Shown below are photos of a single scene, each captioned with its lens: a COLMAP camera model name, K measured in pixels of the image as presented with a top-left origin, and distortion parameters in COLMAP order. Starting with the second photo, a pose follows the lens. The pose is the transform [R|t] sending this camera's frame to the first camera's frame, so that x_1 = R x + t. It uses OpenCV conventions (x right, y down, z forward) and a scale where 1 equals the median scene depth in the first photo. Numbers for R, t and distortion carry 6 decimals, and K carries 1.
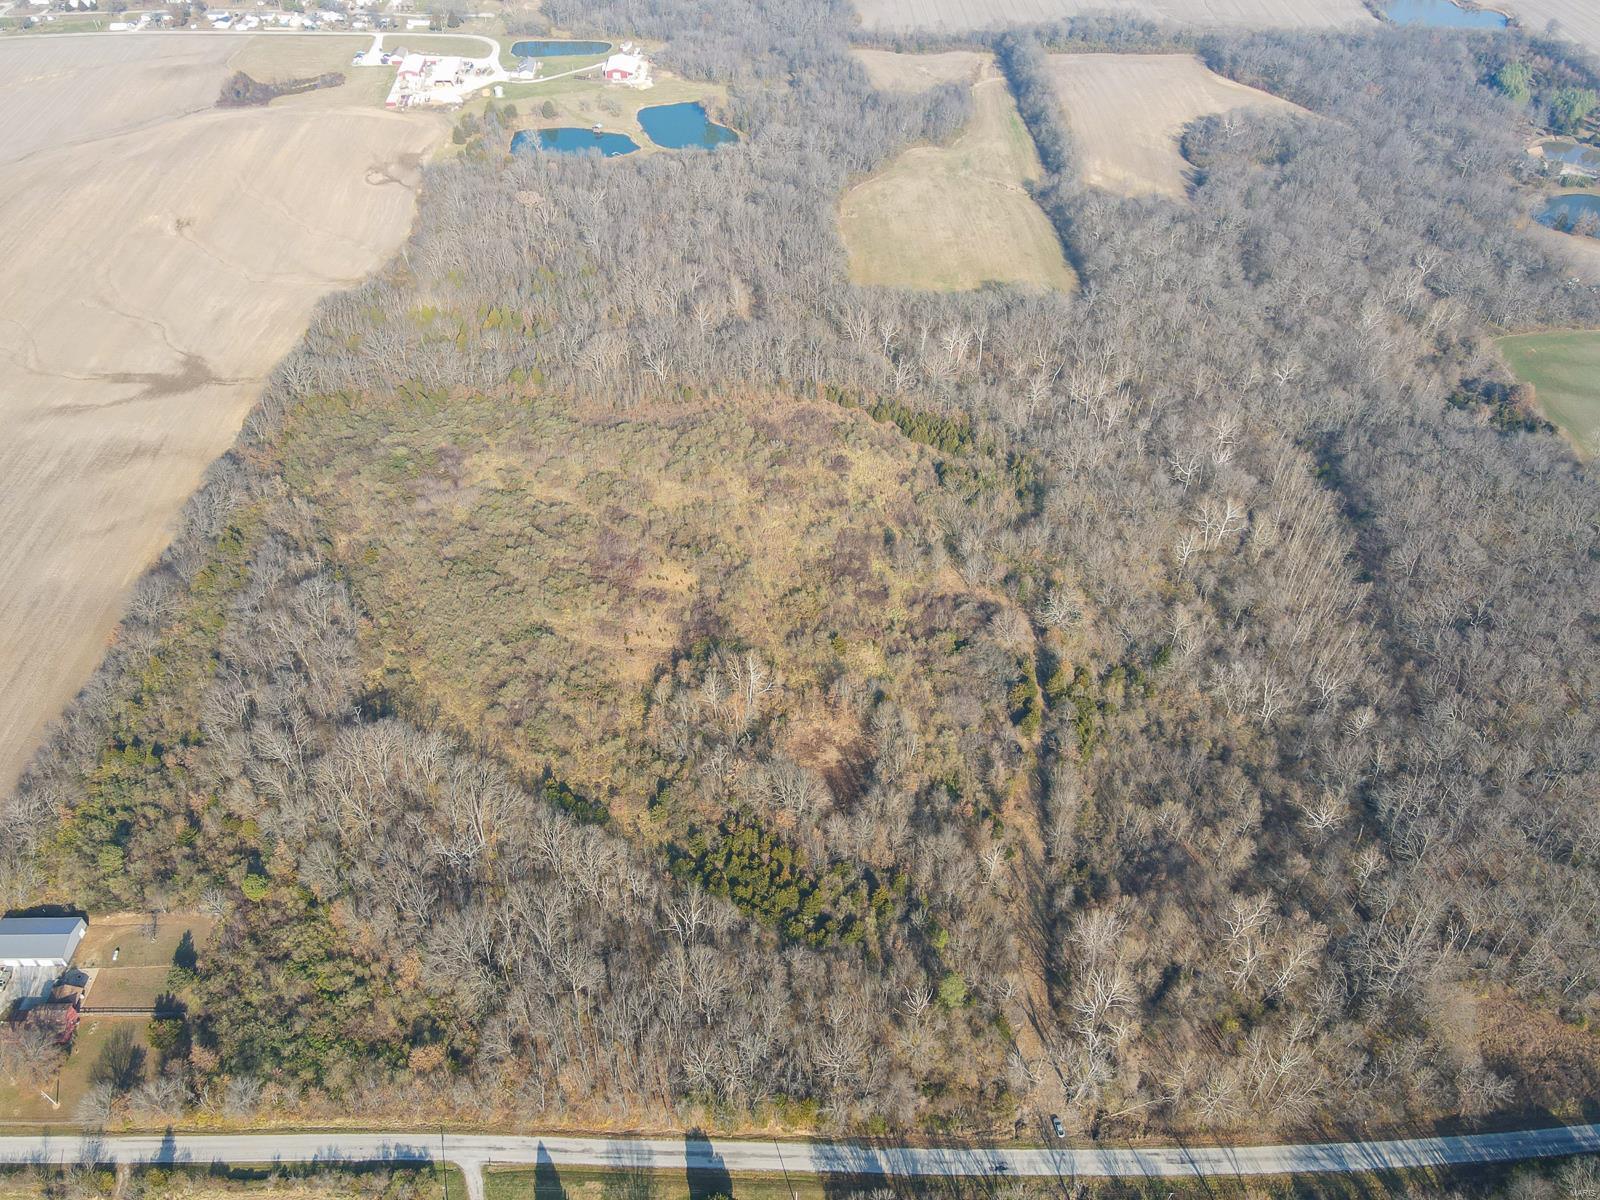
lens RADIAL K [[1177.1, 0, 797.0], [0, 1177.1, 597.6], [0, 0, 1]] dist [0.004824, 0.019830]
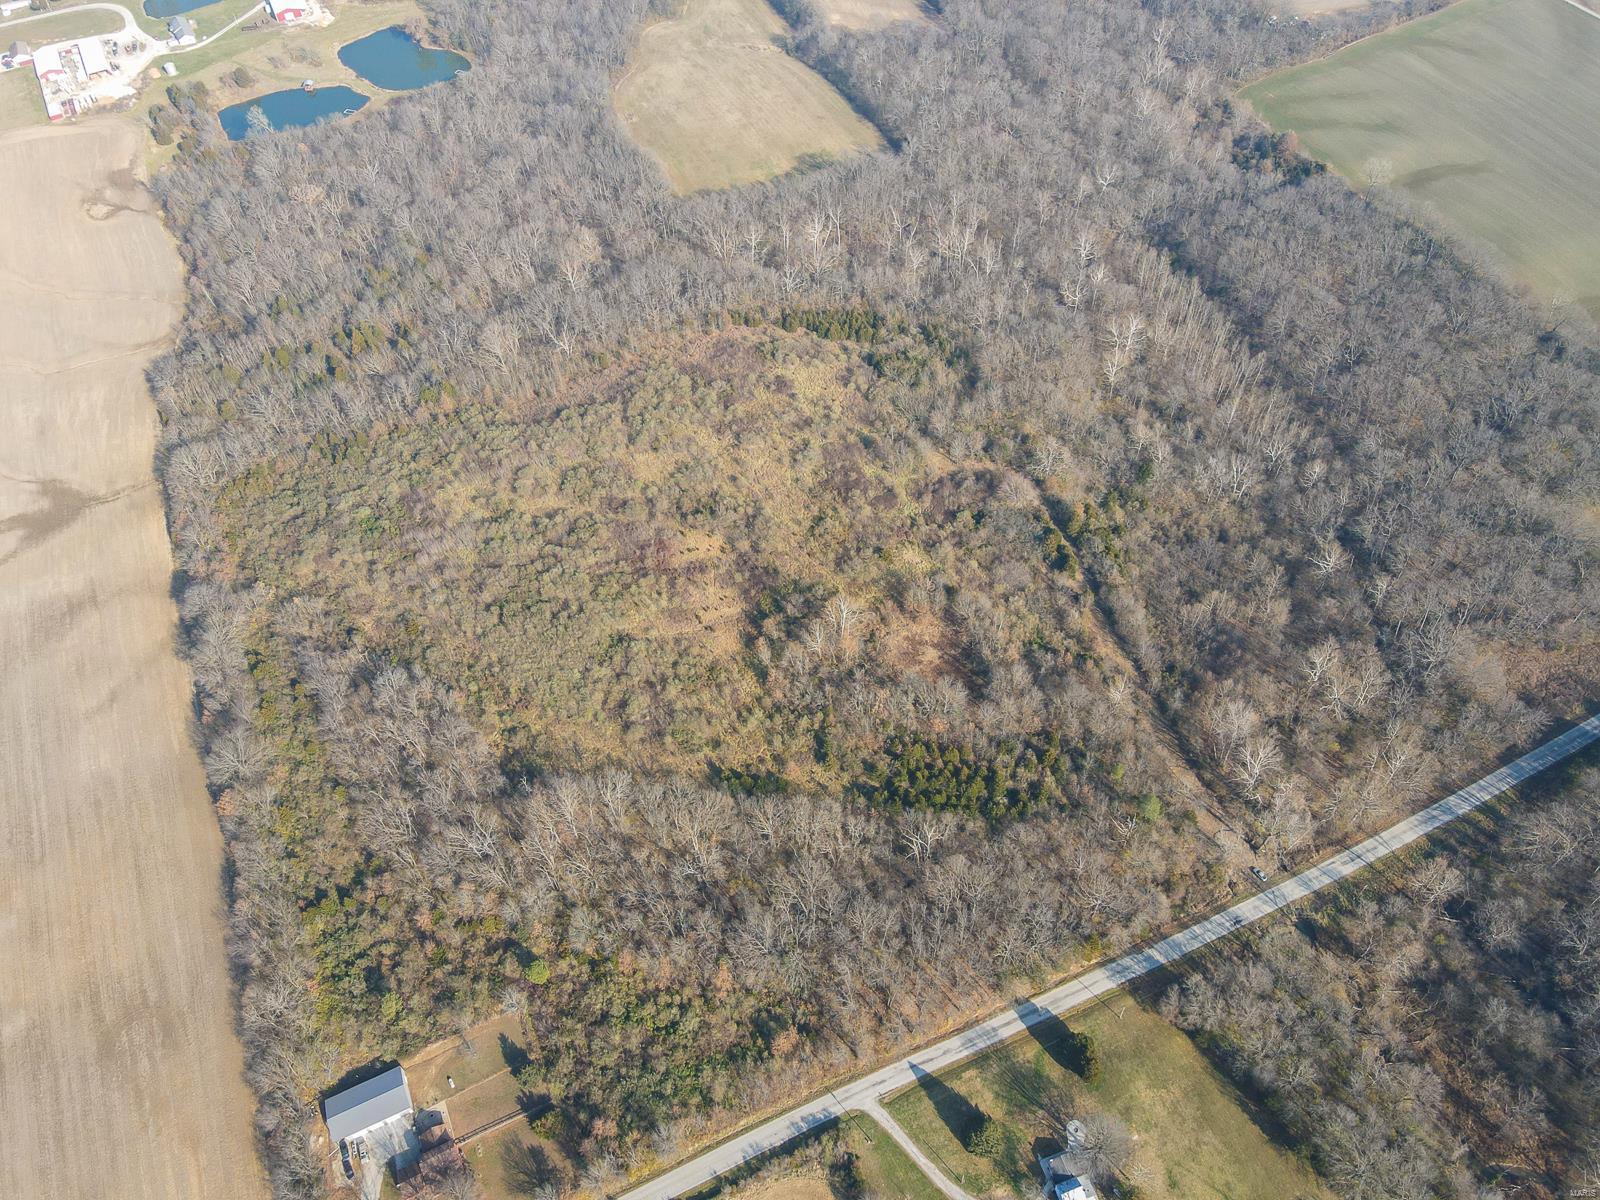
lens RADIAL K [[1177.1, 0, 797.0], [0, 1177.1, 597.6], [0, 0, 1]] dist [0.004824, 0.019830]
pose [[0.913075, -0.345183, 0.217125, -0.307950], [0.308441, 0.932882, 0.185998, -0.161600], [-0.266756, -0.102860, 0.958259, -0.027974]]
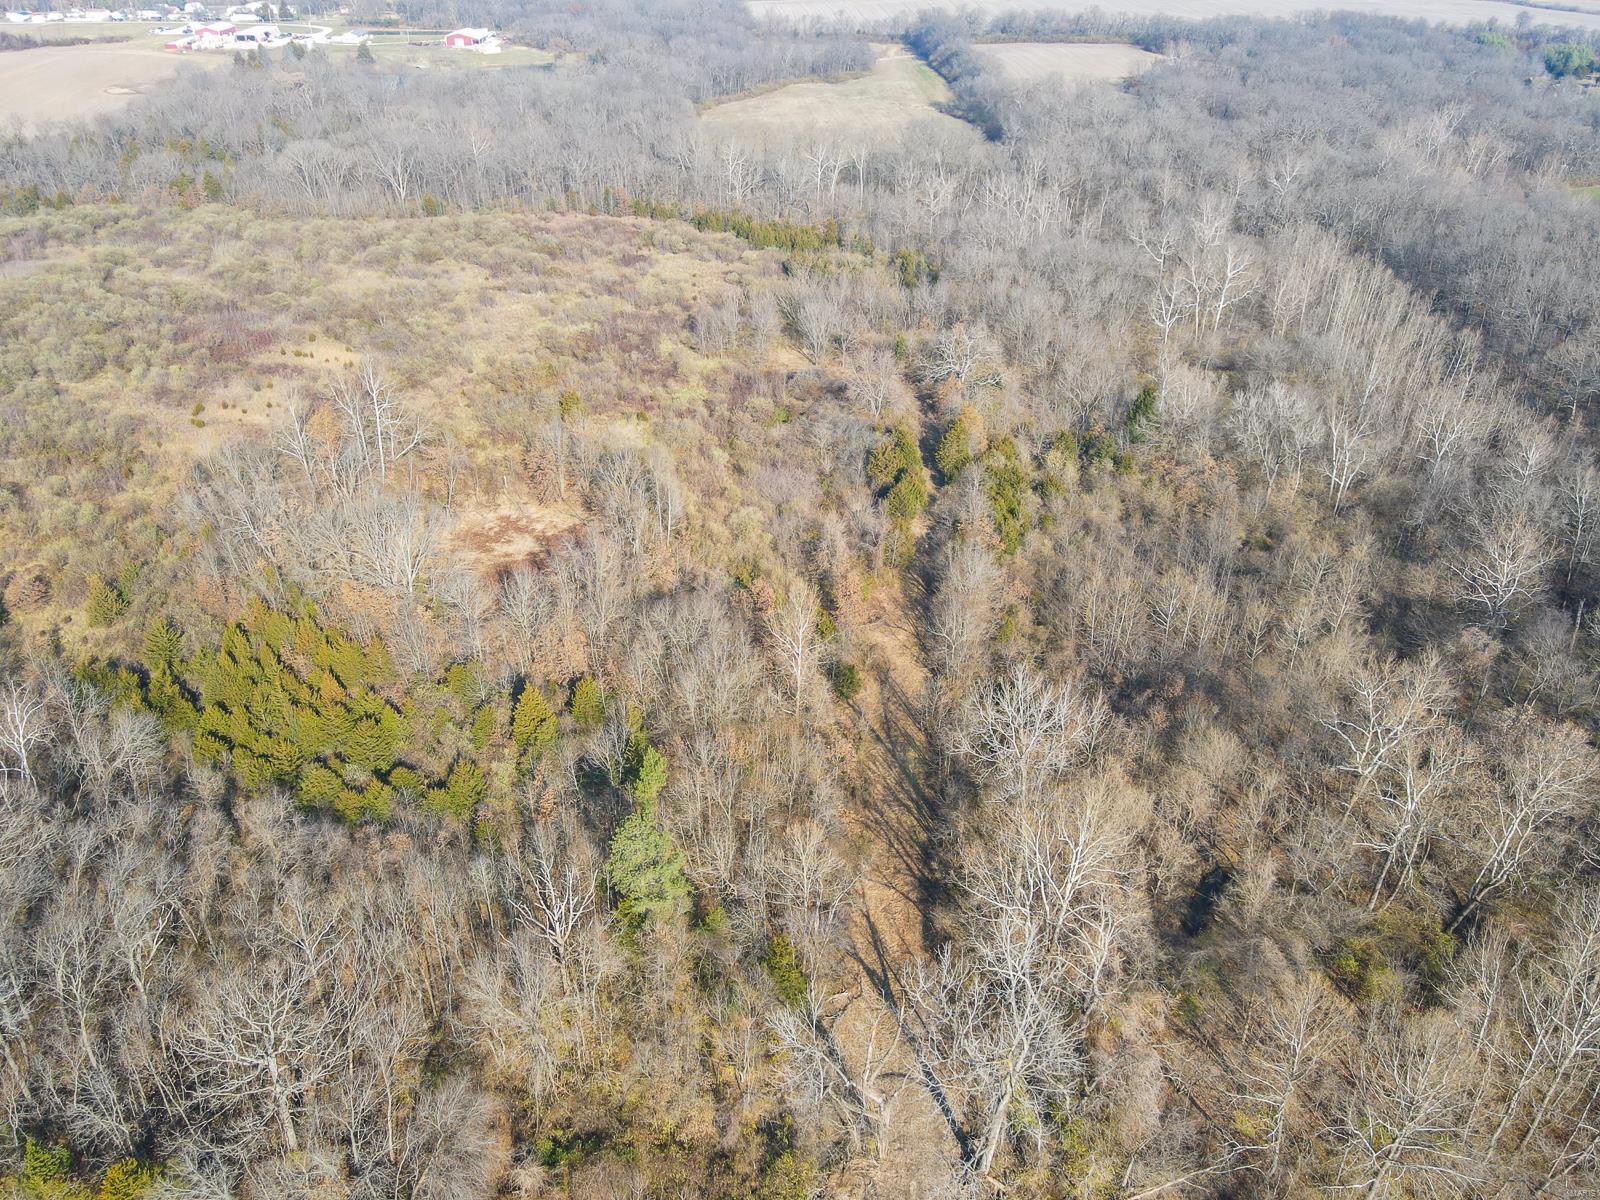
lens RADIAL K [[1170.1, 0, 788.7], [0, 1170.1, 600.0], [0, 0, 1]] dist [0.022710, 0.003479]
pose [[0.999769, -0.011544, 0.018134, 0.136688], [0.014876, 0.980503, -0.195938, 0.258064], [-0.015519, 0.196163, 0.980449, 0.493514]]
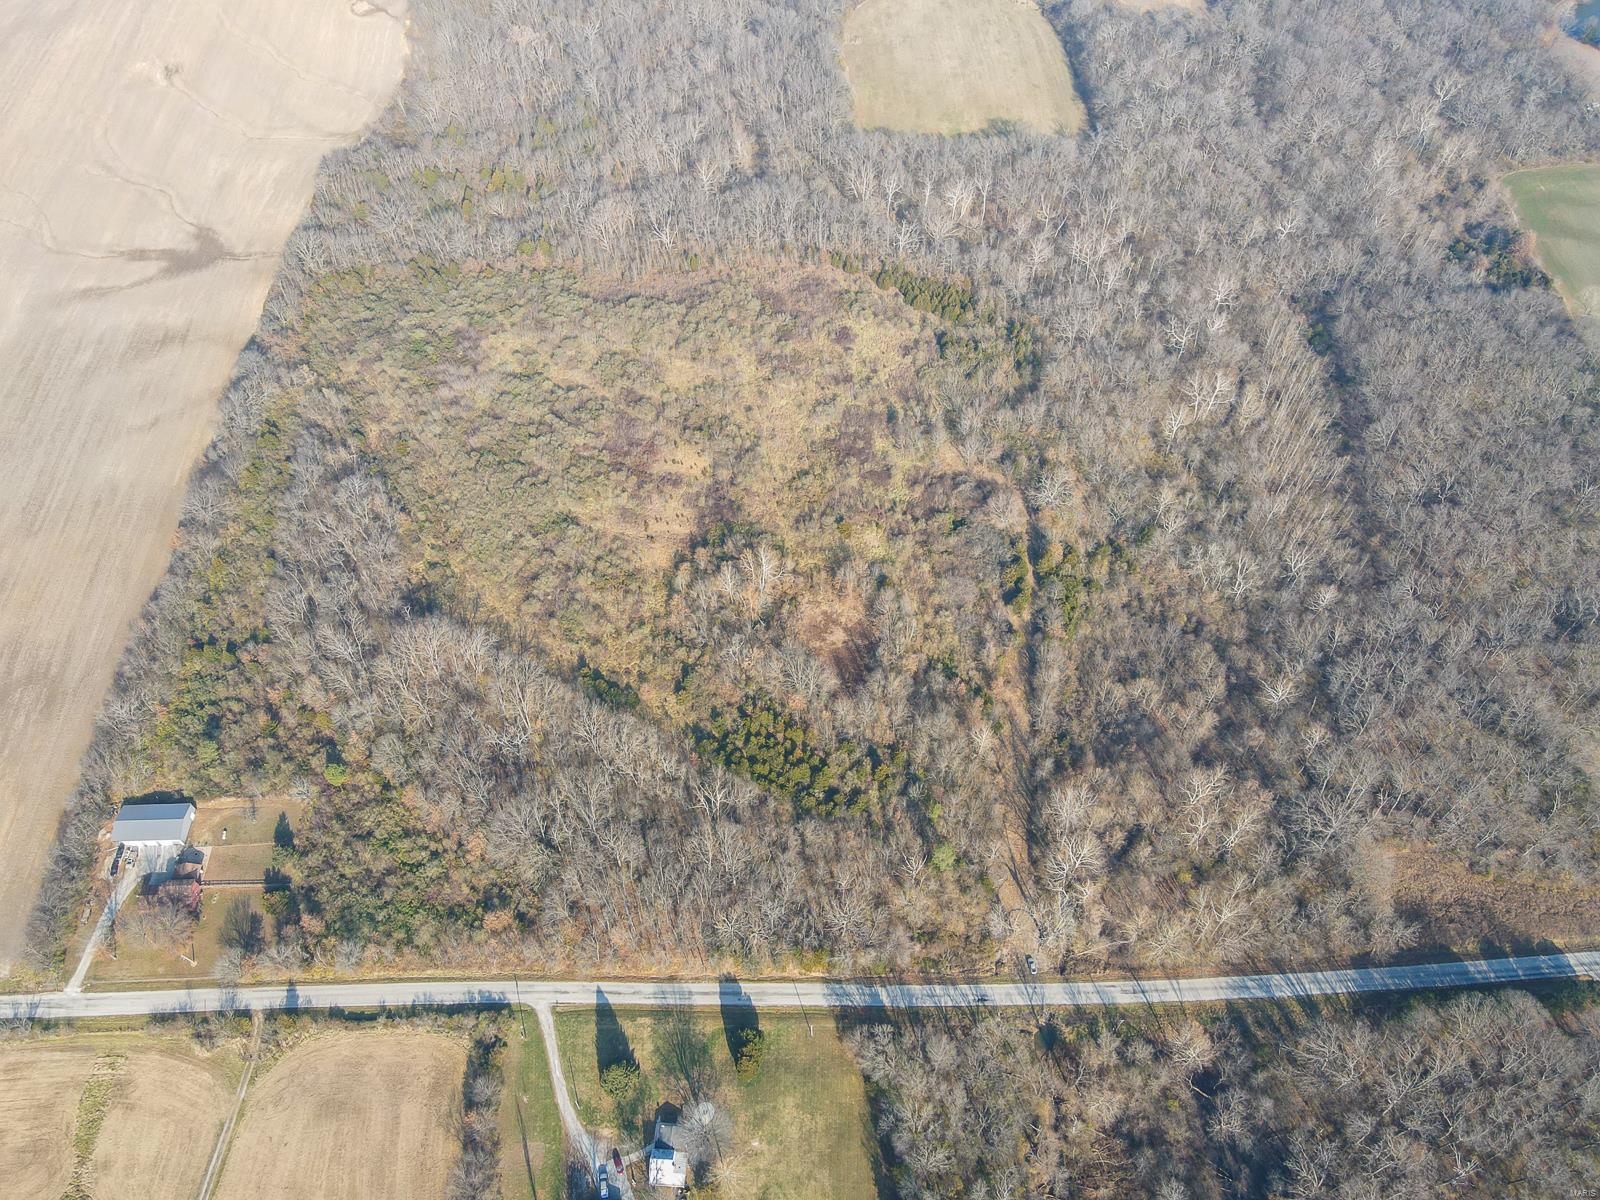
lens RADIAL K [[1177.1, 0, 797.0], [0, 1177.1, 597.6], [0, 0, 1]] dist [0.004824, 0.019830]
pose [[0.999745, -0.018003, -0.013600, 0.006223], [0.020333, 0.980139, 0.197269, -0.118481], [0.009779, -0.197495, 0.980255, -0.070658]]
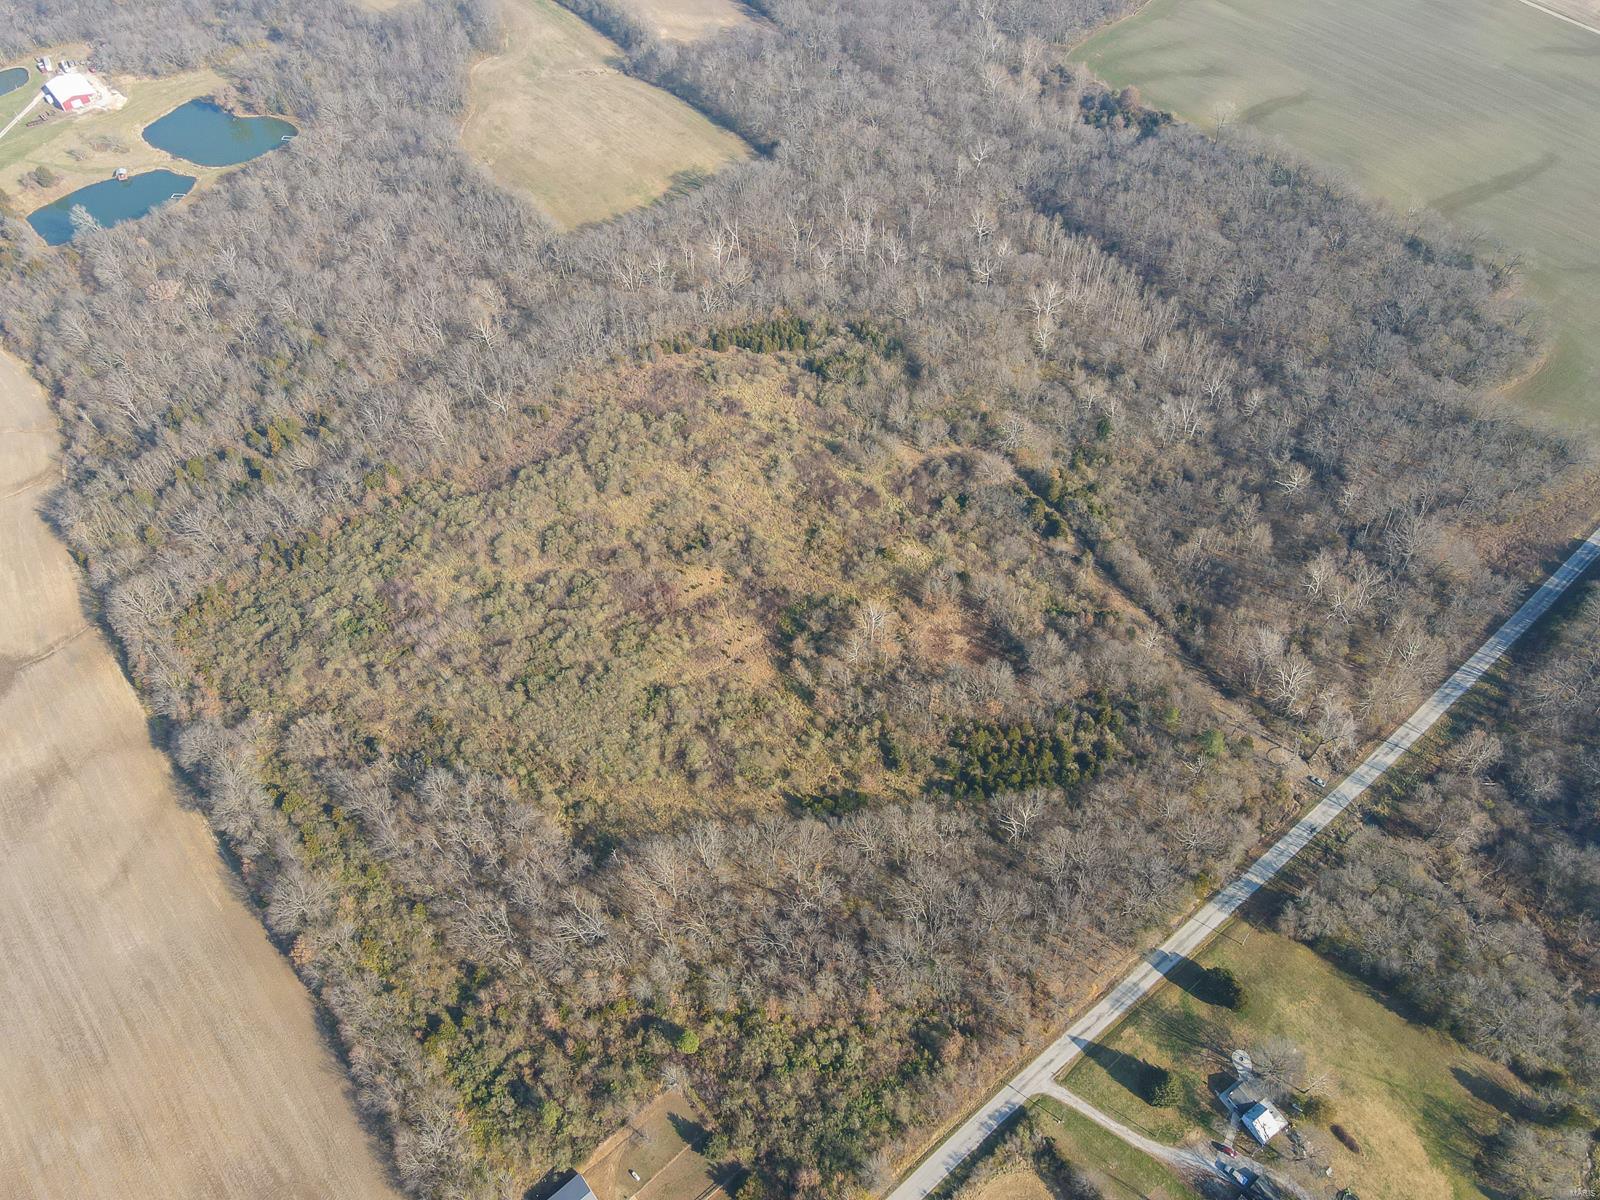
lens RADIAL K [[1177.1, 0, 797.0], [0, 1177.1, 597.6], [0, 0, 1]] dist [0.004824, 0.019830]
pose [[0.784561, -0.514714, 0.345737, -0.460658], [0.453441, 0.856587, 0.246273, -0.250868], [-0.422914, -0.036444, 0.905437, 0.040359]]
